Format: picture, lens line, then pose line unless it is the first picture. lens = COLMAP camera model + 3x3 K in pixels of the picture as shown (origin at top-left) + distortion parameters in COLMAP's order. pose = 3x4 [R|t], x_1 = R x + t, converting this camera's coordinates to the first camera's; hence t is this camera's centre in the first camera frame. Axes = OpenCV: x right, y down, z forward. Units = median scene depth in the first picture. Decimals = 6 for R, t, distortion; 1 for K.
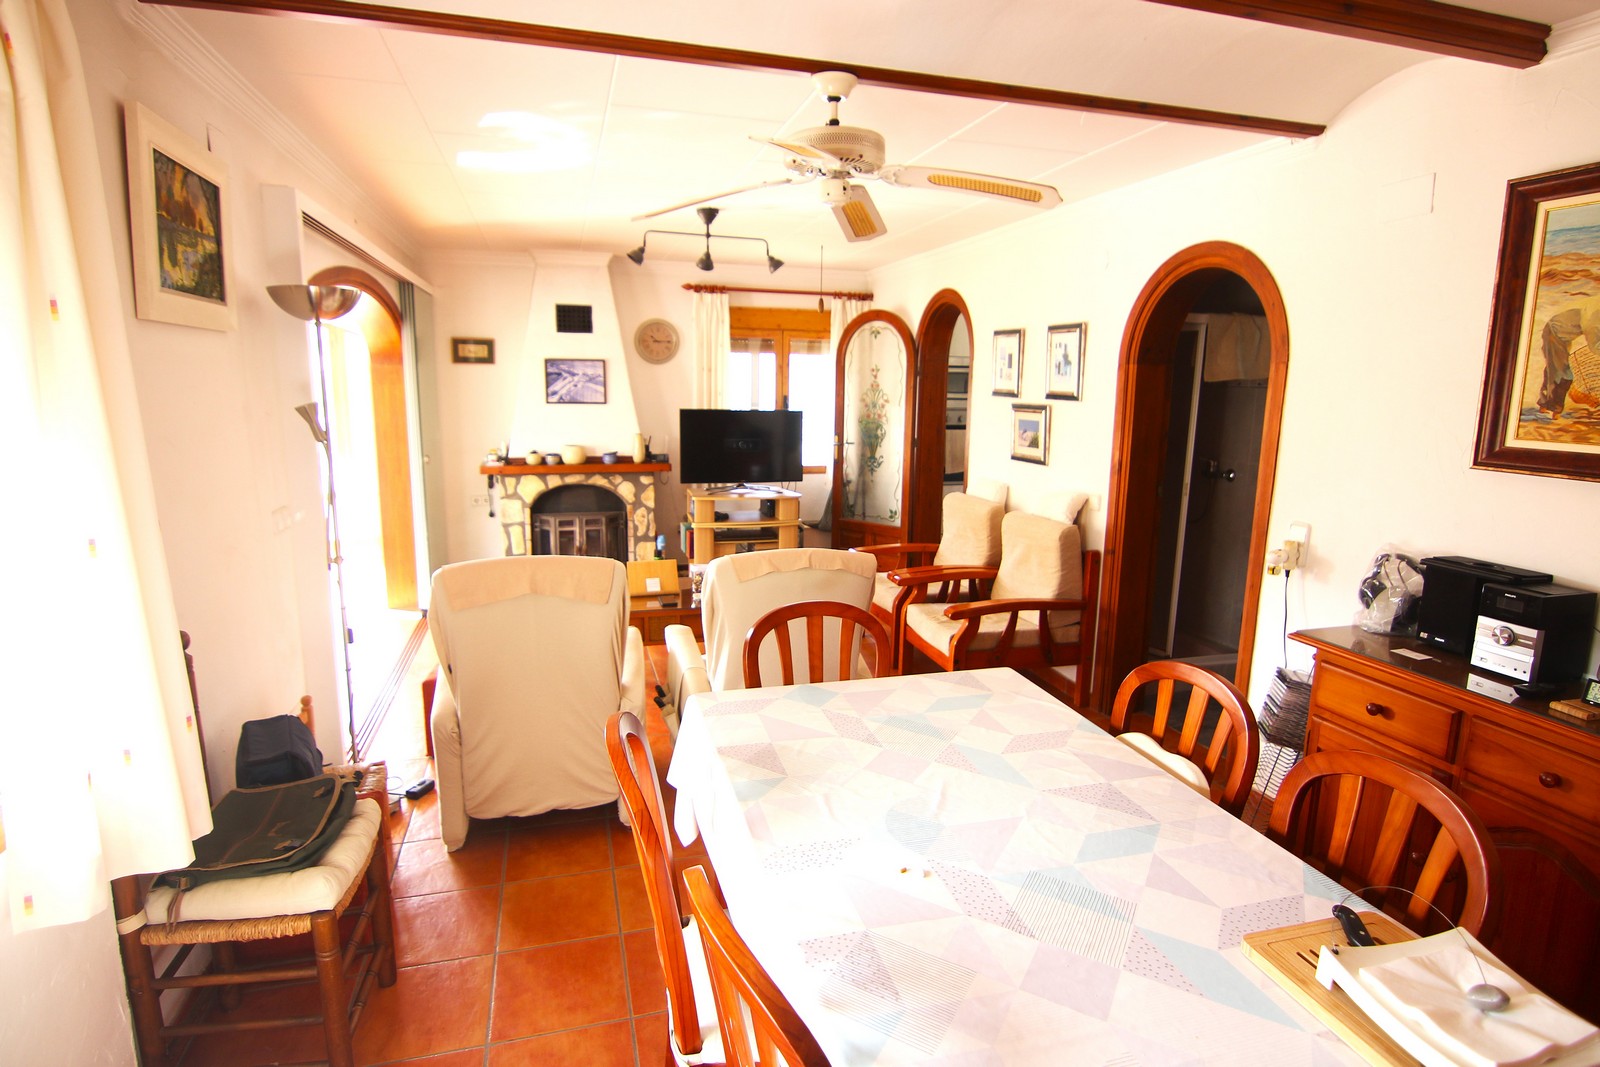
lens RADIAL K [[828.2, 0, 806.1], [0, 828.2, 528.8], [0, 0, 1]] dist [0.001309, -0.016932]
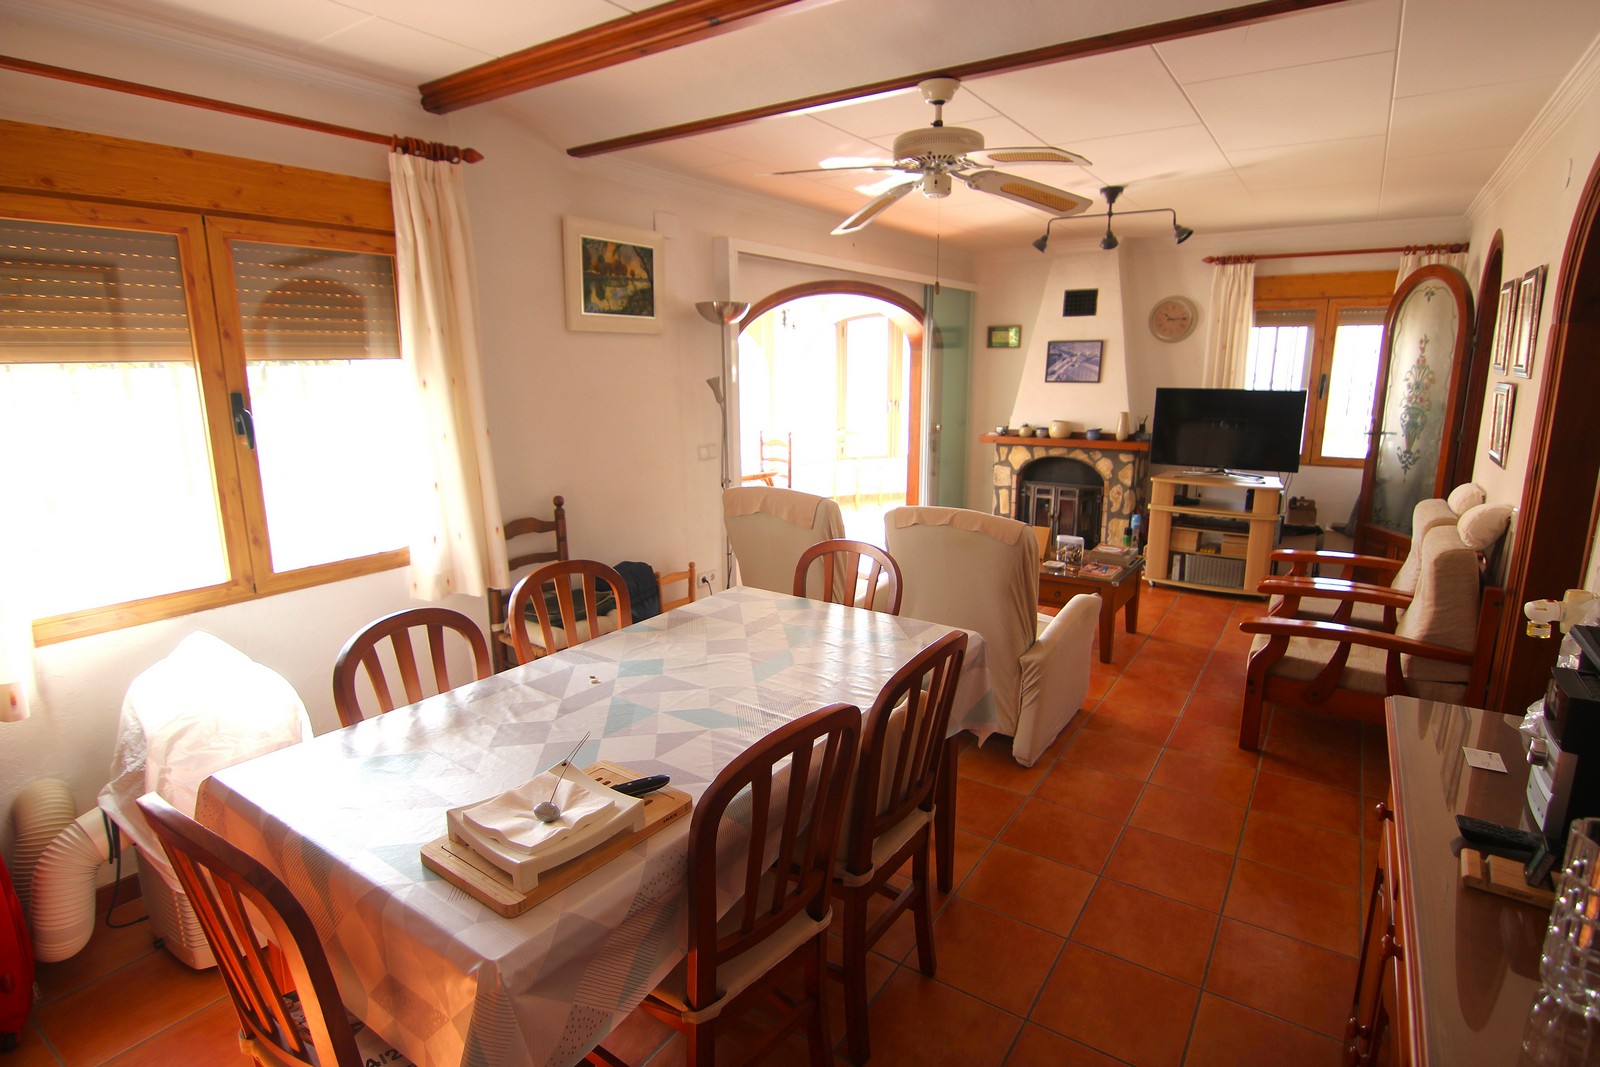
lens RADIAL K [[813.3, 0, 822.0], [0, 813.3, 523.2], [0, 0, 1]] dist [-0.010729, -0.000307]
pose [[0.646082, 0.131257, -0.751897, 0.333341], [-0.119844, 0.990329, 0.069901, -0.004930], [0.753800, 0.044949, 0.655564, 0.074077]]
